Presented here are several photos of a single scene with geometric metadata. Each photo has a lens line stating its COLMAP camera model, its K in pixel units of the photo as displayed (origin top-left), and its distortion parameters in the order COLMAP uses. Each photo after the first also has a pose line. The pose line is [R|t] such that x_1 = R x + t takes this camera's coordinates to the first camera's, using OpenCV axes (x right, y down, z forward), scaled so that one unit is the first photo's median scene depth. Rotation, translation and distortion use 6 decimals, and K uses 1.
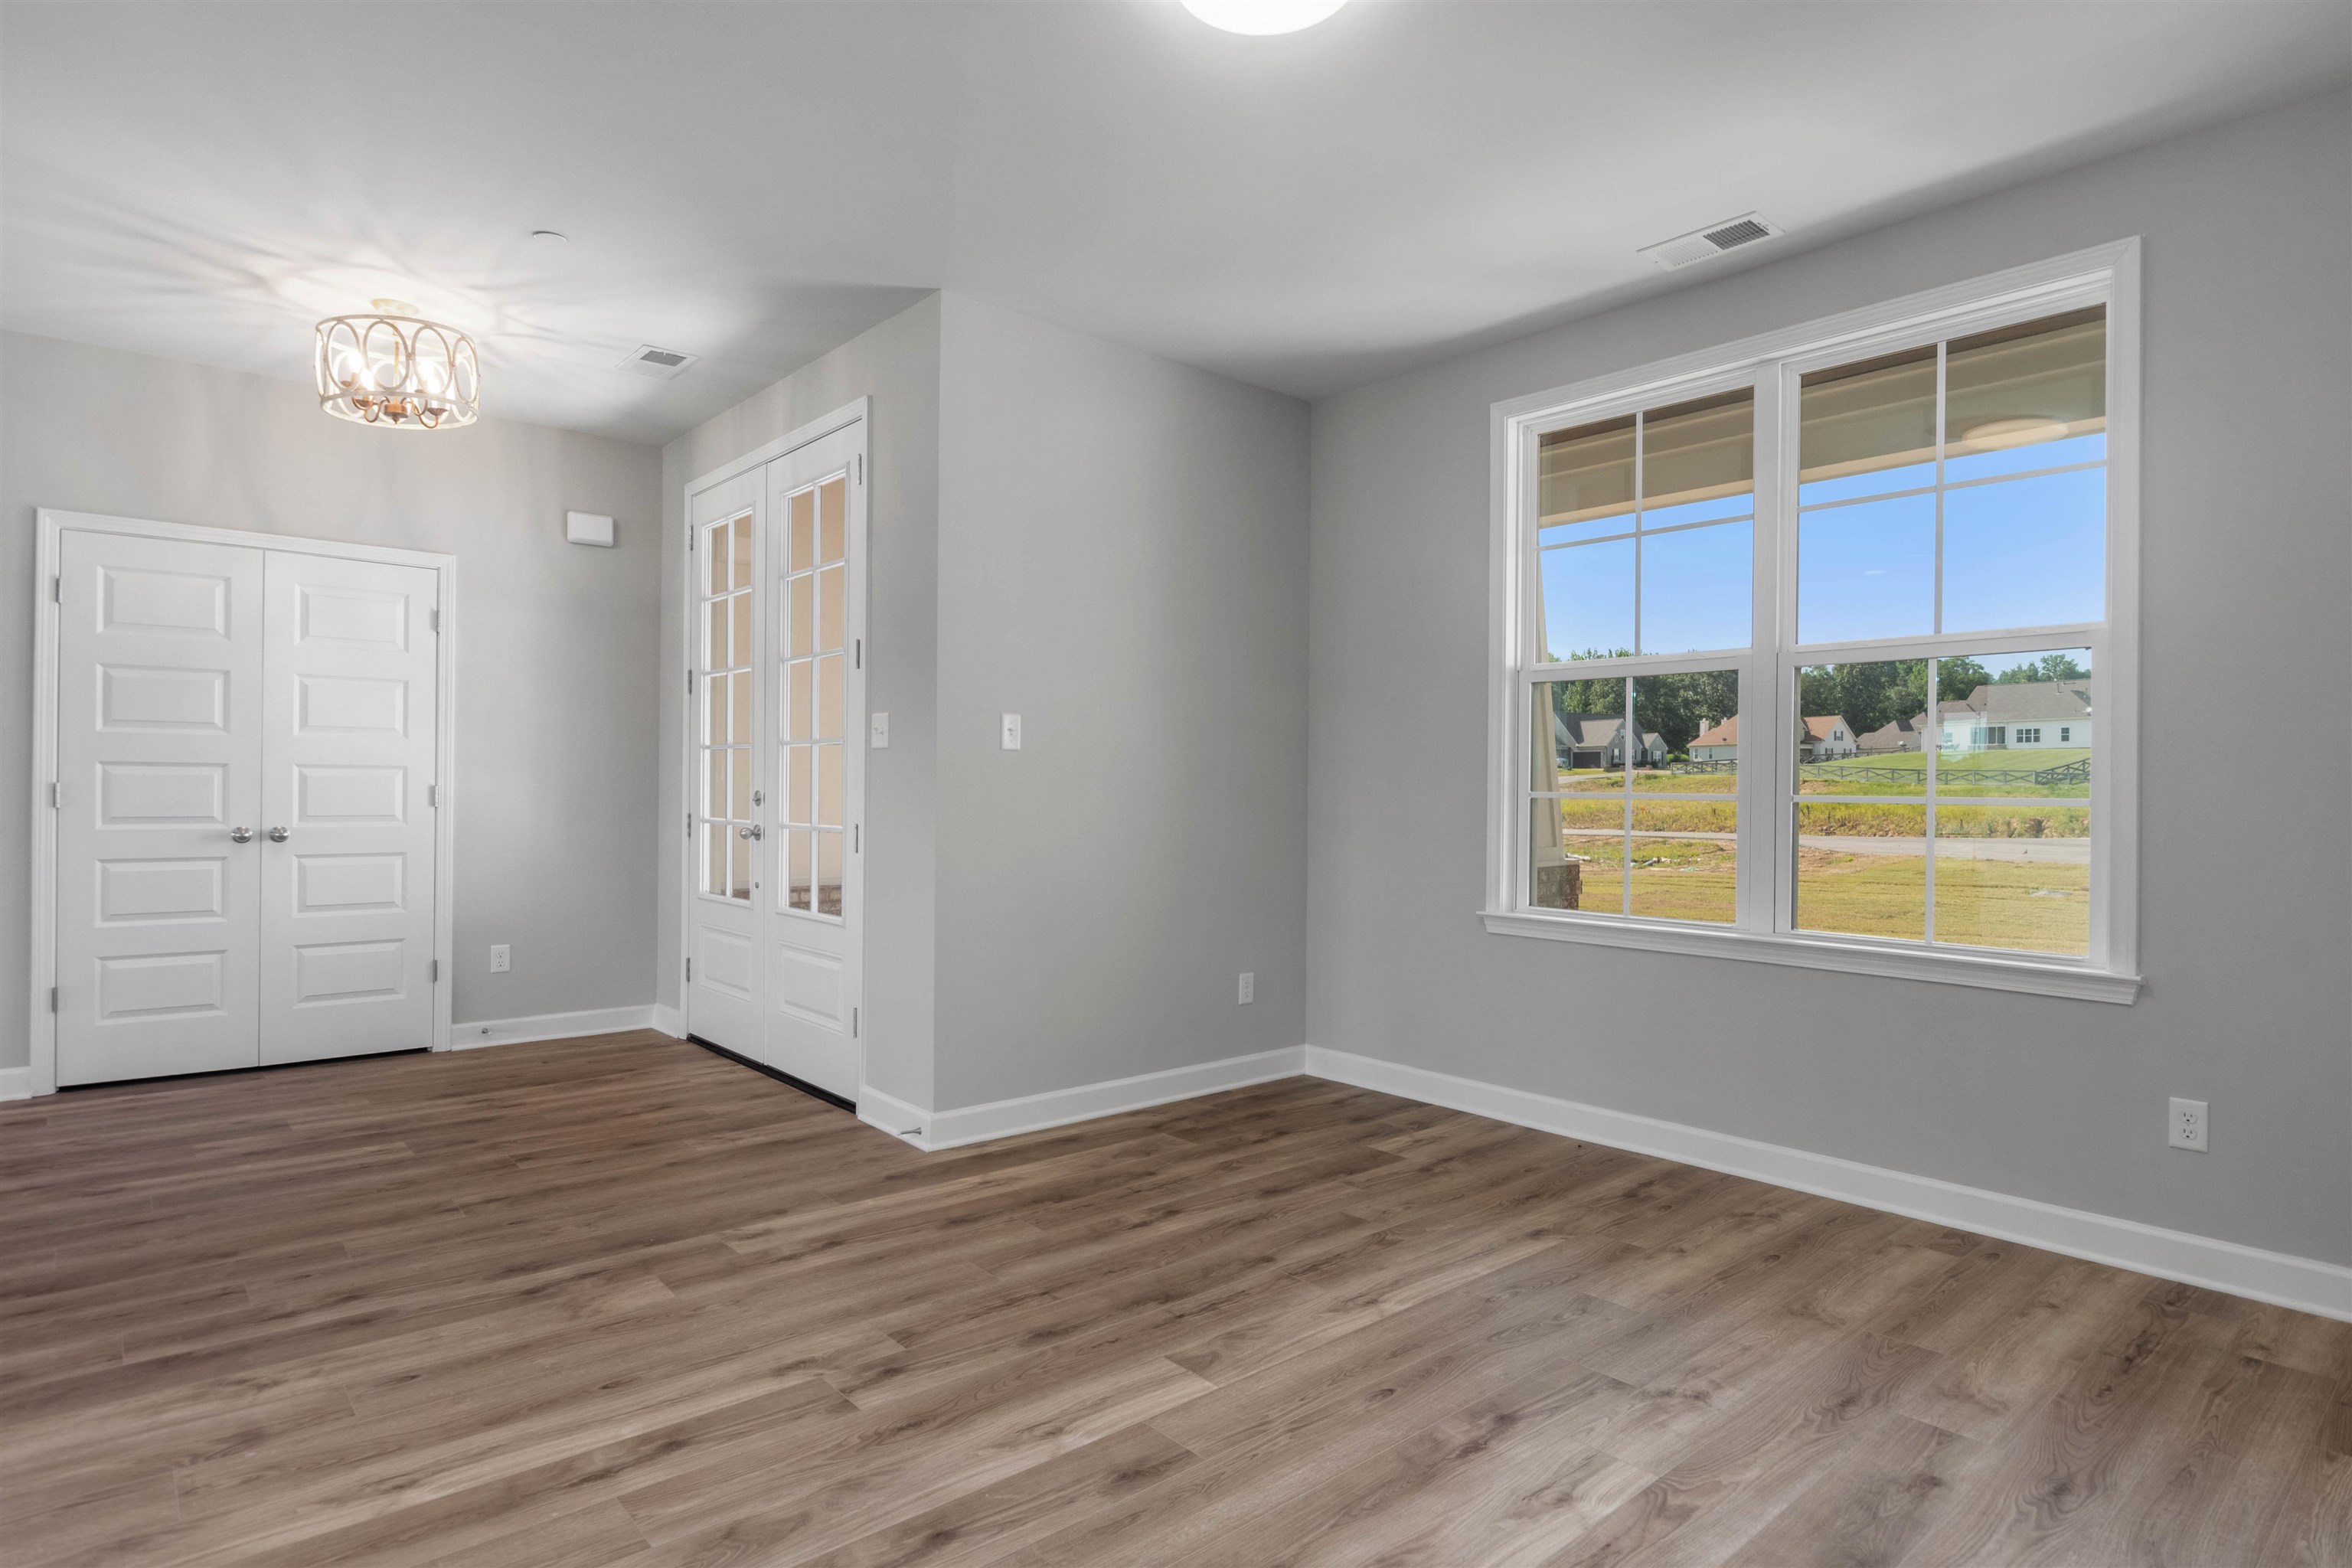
lens RADIAL K [[1245.0, 0, 1173.3], [0, 1245.0, 792.0], [0, 0, 1]] dist [-0.001236, -0.000175]
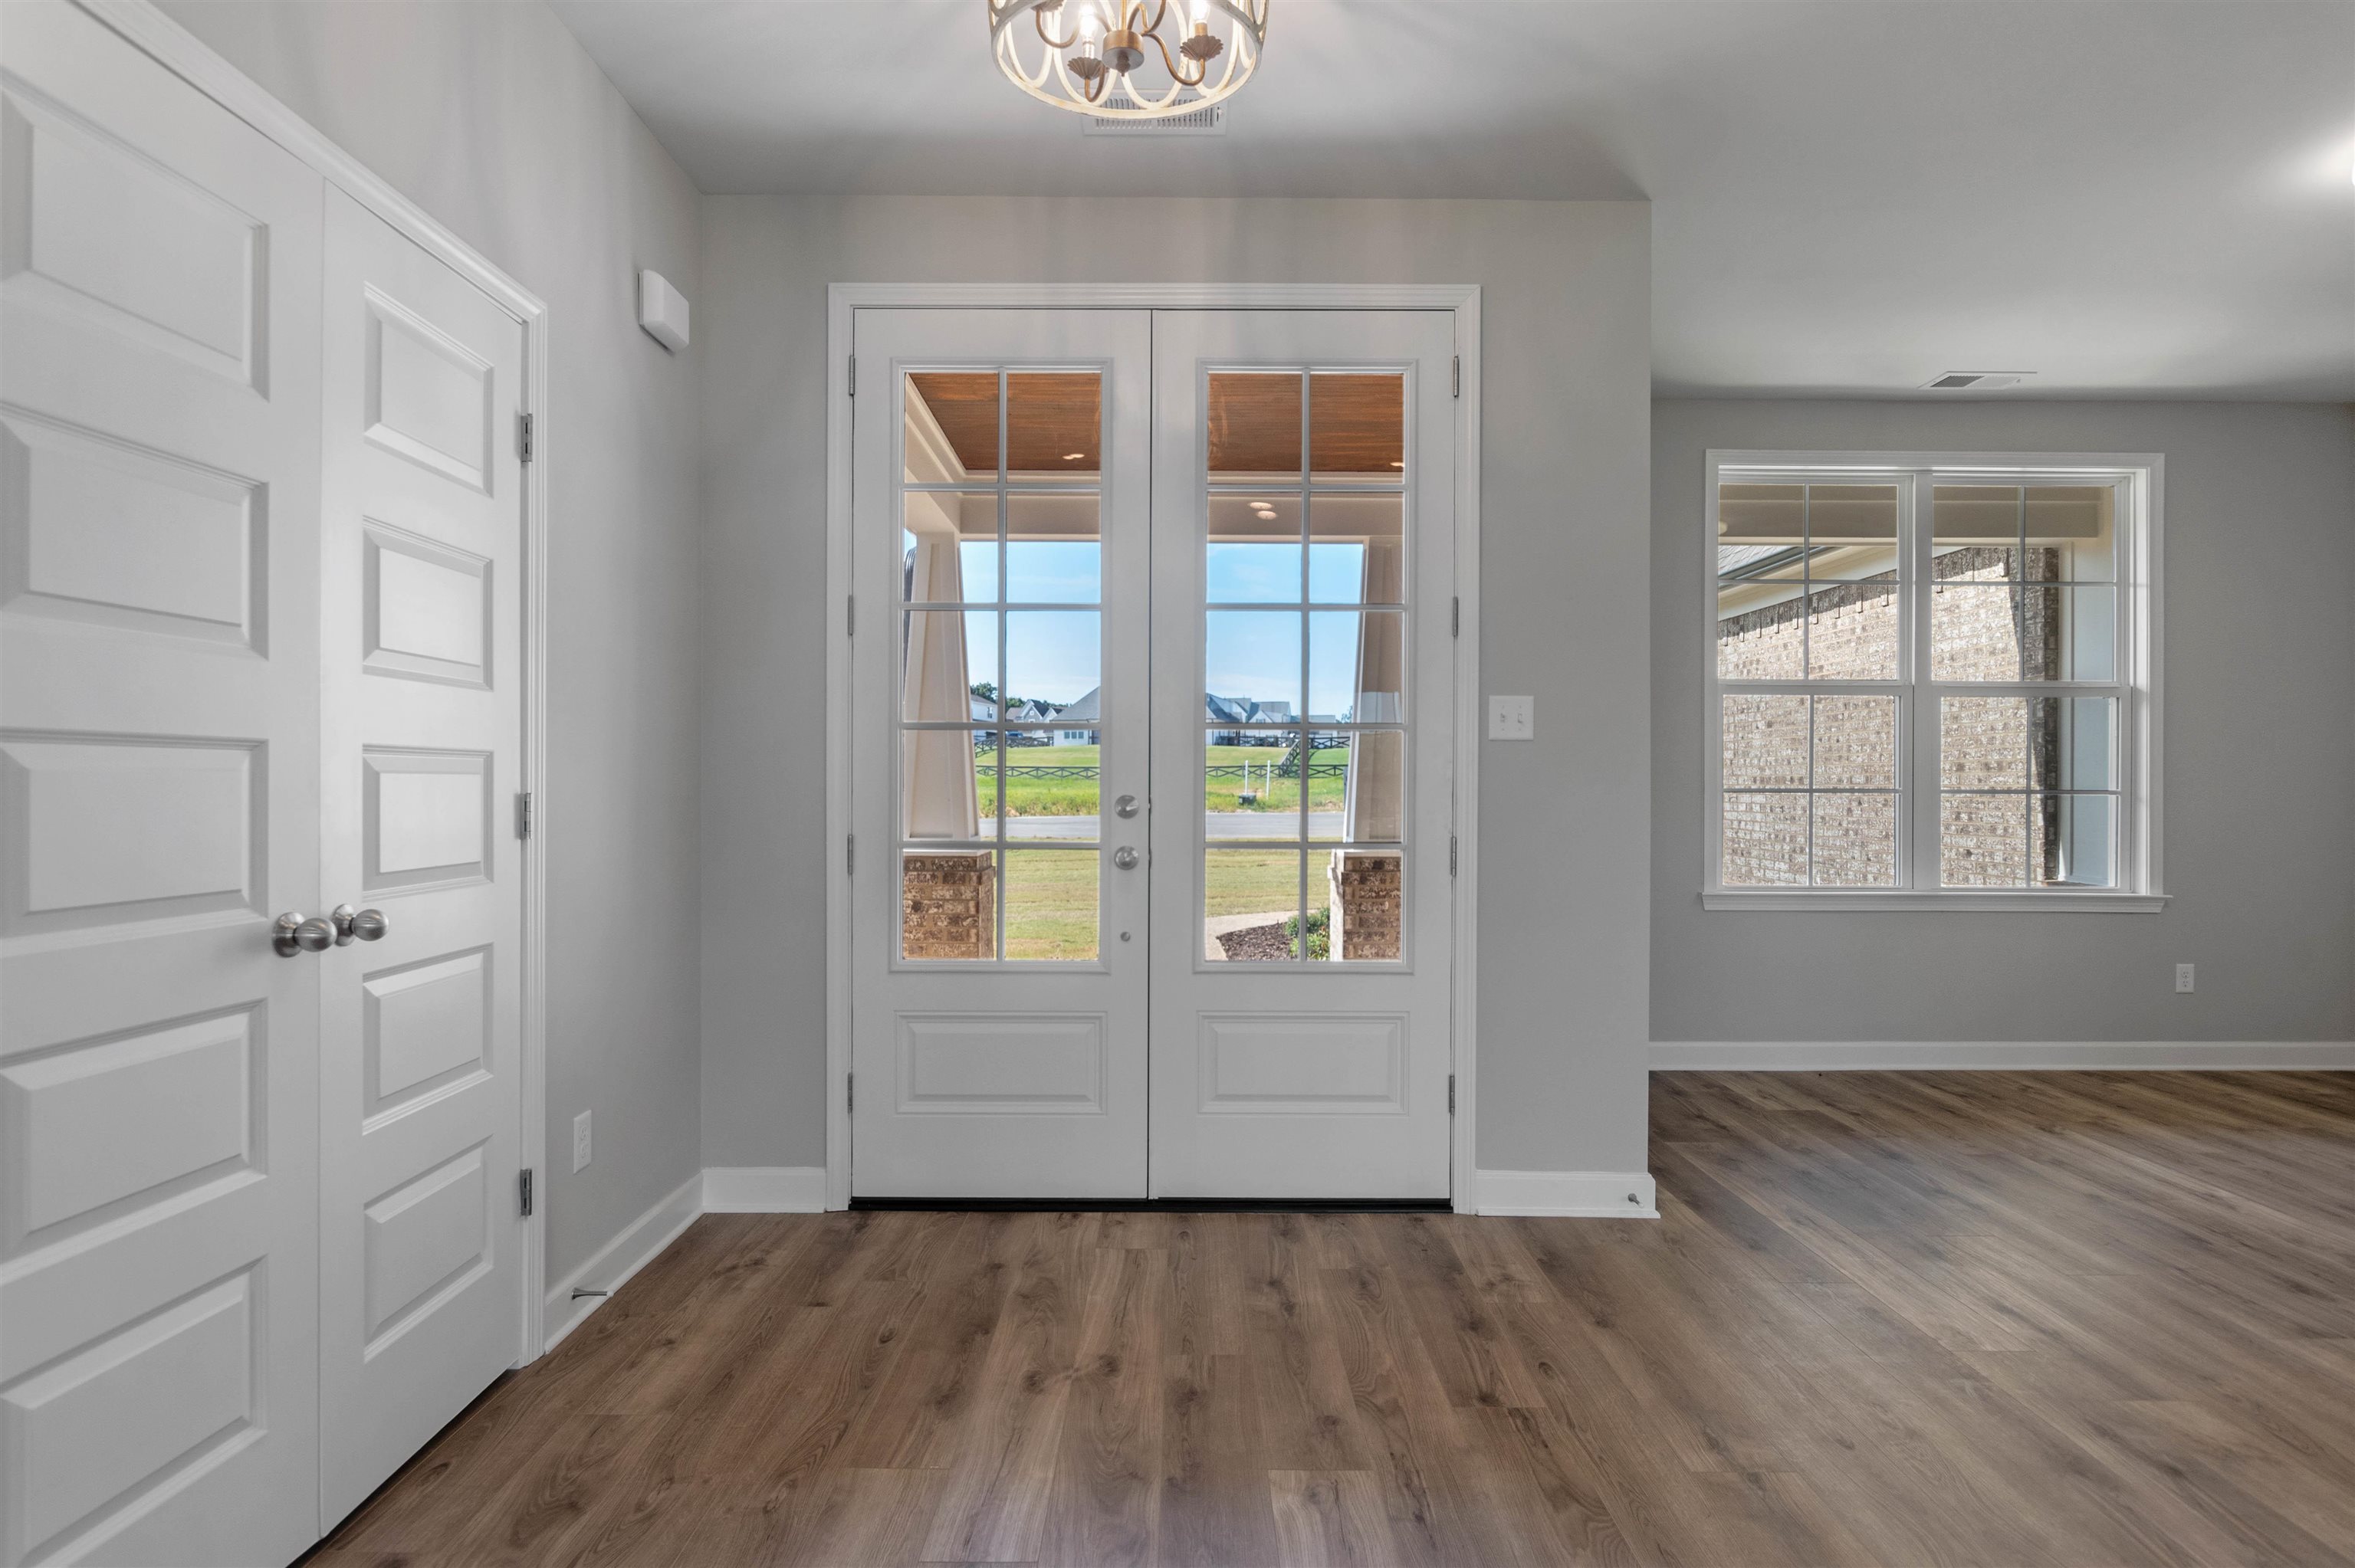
lens RADIAL K [[1246.4, 0, 1174.8], [0, 1246.4, 792.0], [0, 0, 1]] dist [-0.001236, -0.000175]
pose [[0.650723, -0.009152, 0.759260, -1.084961], [0.004892, 0.999957, 0.007861, -0.010575], [-0.759299, -0.001401, 0.650740, 0.716605]]
